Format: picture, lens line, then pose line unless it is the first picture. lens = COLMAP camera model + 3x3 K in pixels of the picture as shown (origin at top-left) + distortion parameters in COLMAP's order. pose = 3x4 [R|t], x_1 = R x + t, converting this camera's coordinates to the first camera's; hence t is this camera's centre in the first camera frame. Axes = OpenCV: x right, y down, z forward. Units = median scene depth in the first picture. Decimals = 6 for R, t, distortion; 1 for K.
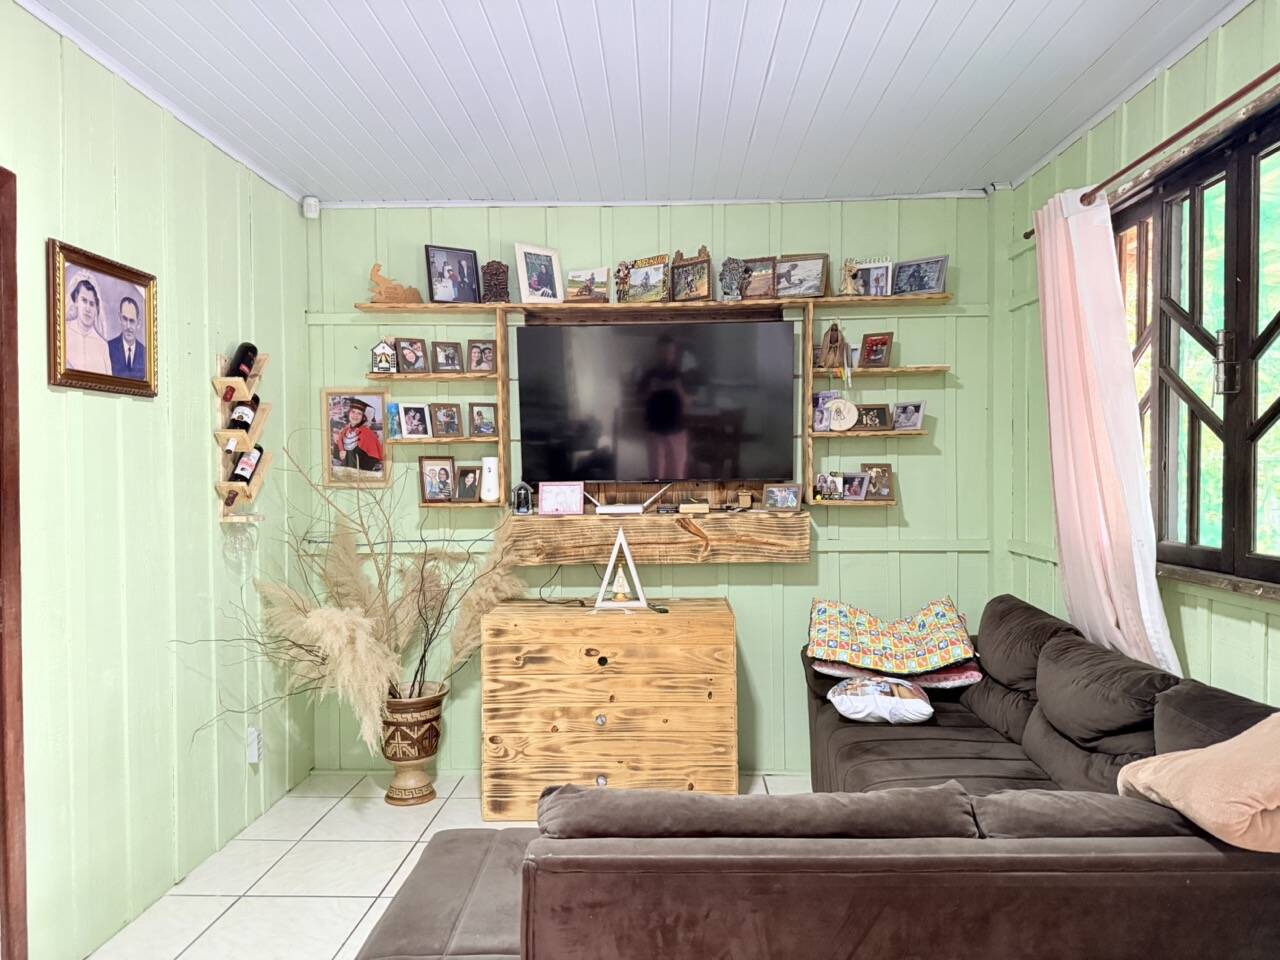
lens RADIAL K [[901.8, 0, 634.6], [0, 901.8, 476.3], [0, 0, 1]] dist [0.062962, -0.033651]
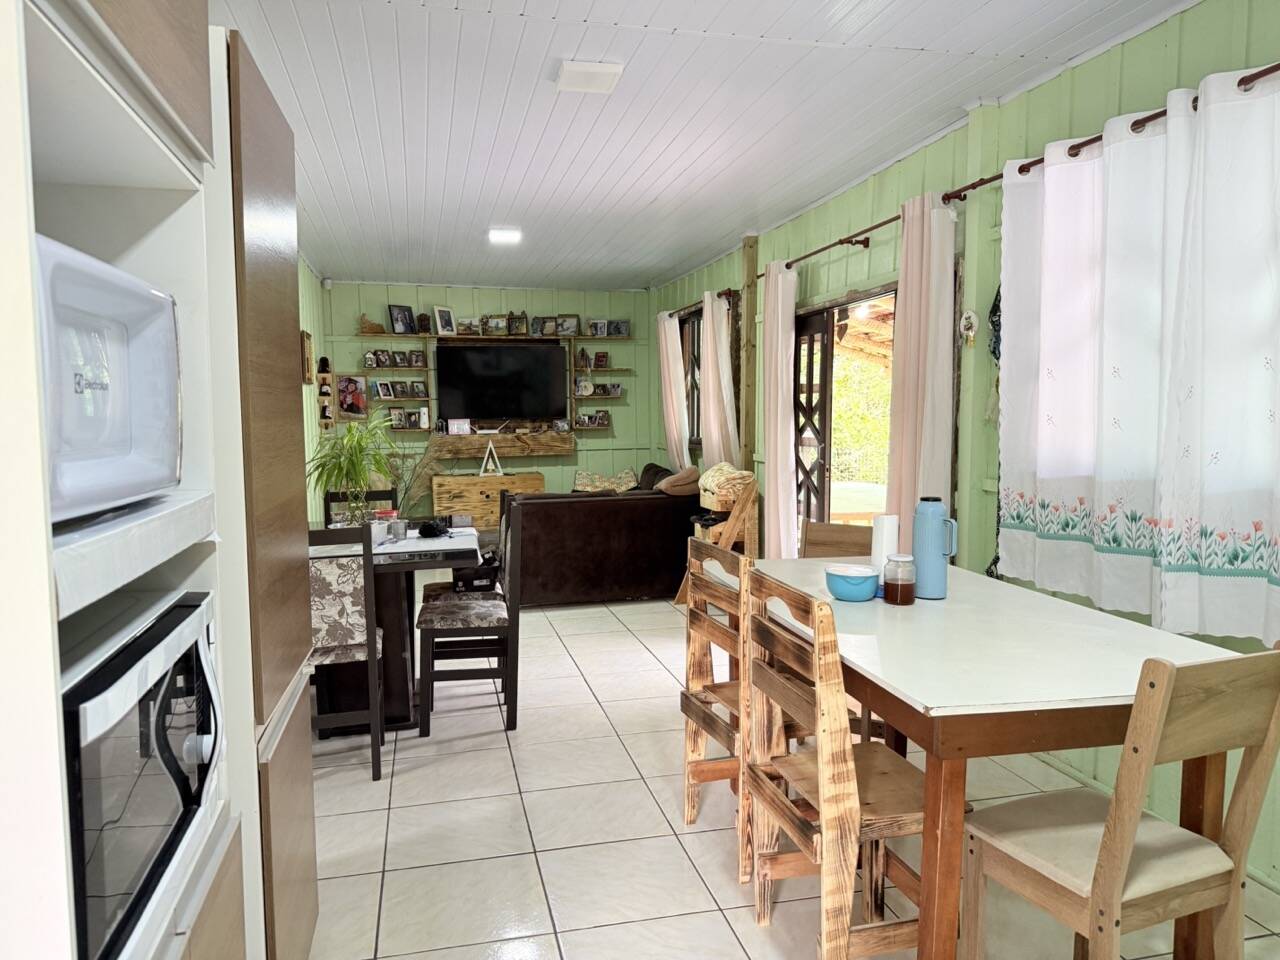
lens RADIAL K [[901.8, 0, 664.6], [0, 901.8, 493.9], [0, 0, 1]] dist [0.062962, -0.033651]
pose [[0.952774, -0.032174, 0.301970, -0.272969], [0.006944, 0.996420, 0.084255, 0.005308], [-0.303600, -0.078179, 0.949587, -1.210710]]
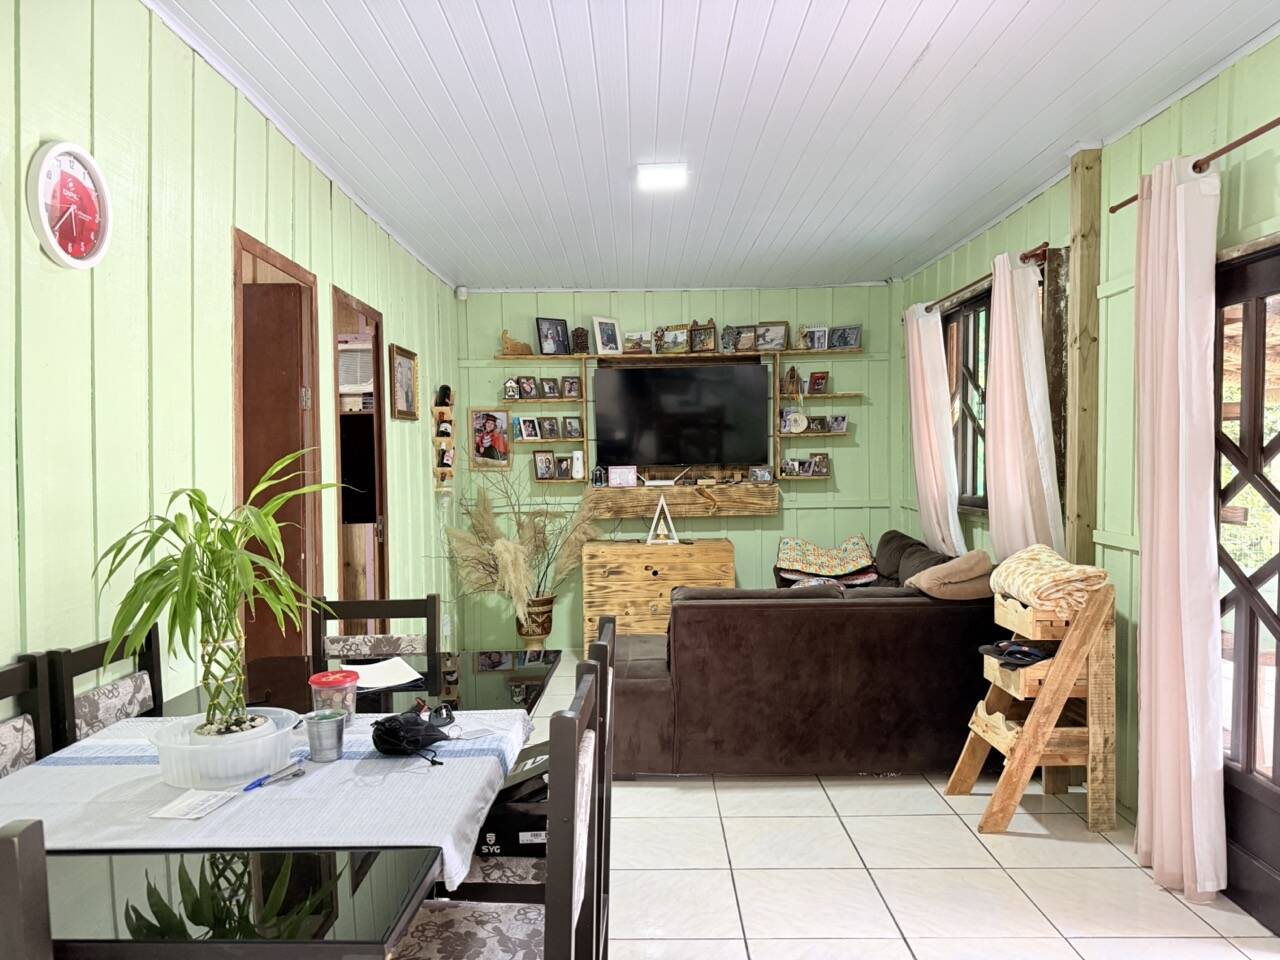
lens RADIAL K [[901.8, 0, 627.0], [0, 901.8, 478.3], [0, 0, 1]] dist [0.062962, -0.033651]
pose [[0.999619, -0.008433, 0.026265, -0.116594], [0.007937, 0.999790, 0.018899, -0.002345], [-0.026419, -0.018683, 0.999476, -0.596980]]
